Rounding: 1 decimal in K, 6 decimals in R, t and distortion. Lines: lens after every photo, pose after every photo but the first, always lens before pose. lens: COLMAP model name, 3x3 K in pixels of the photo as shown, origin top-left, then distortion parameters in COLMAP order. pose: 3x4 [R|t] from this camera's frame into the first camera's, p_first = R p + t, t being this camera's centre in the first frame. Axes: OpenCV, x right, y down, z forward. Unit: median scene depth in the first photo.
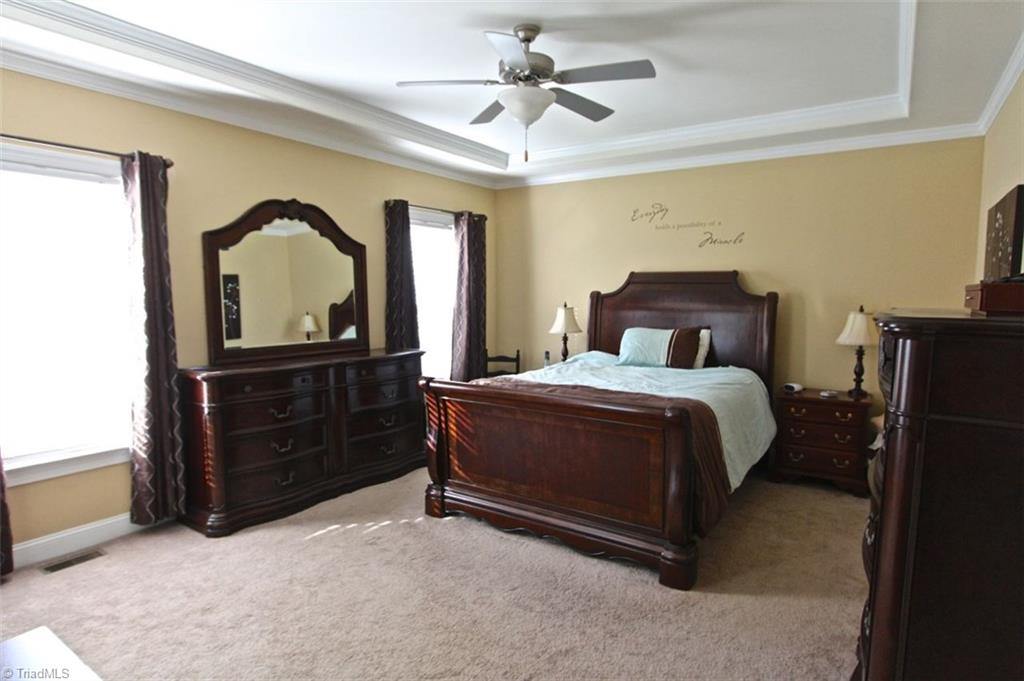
lens RADIAL K [[575.0, 0, 514.3], [0, 575.0, 341.6], [0, 0, 1]] dist [-0.005532, 0.000555]
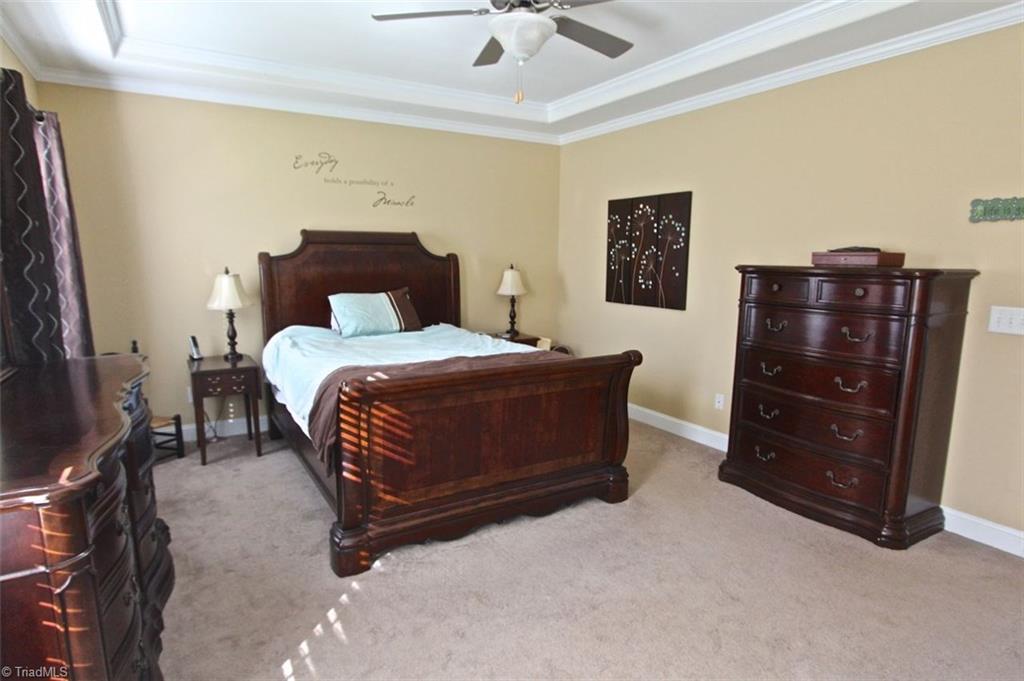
lens RADIAL K [[575.0, 0, 514.0], [0, 575.0, 348.9], [0, 0, 1]] dist [-0.005532, 0.000555]
pose [[0.439988, -0.148940, 0.885566, -0.500976], [0.087056, 0.988579, 0.123012, -0.029820], [-0.893774, 0.022970, 0.447929, 0.400063]]
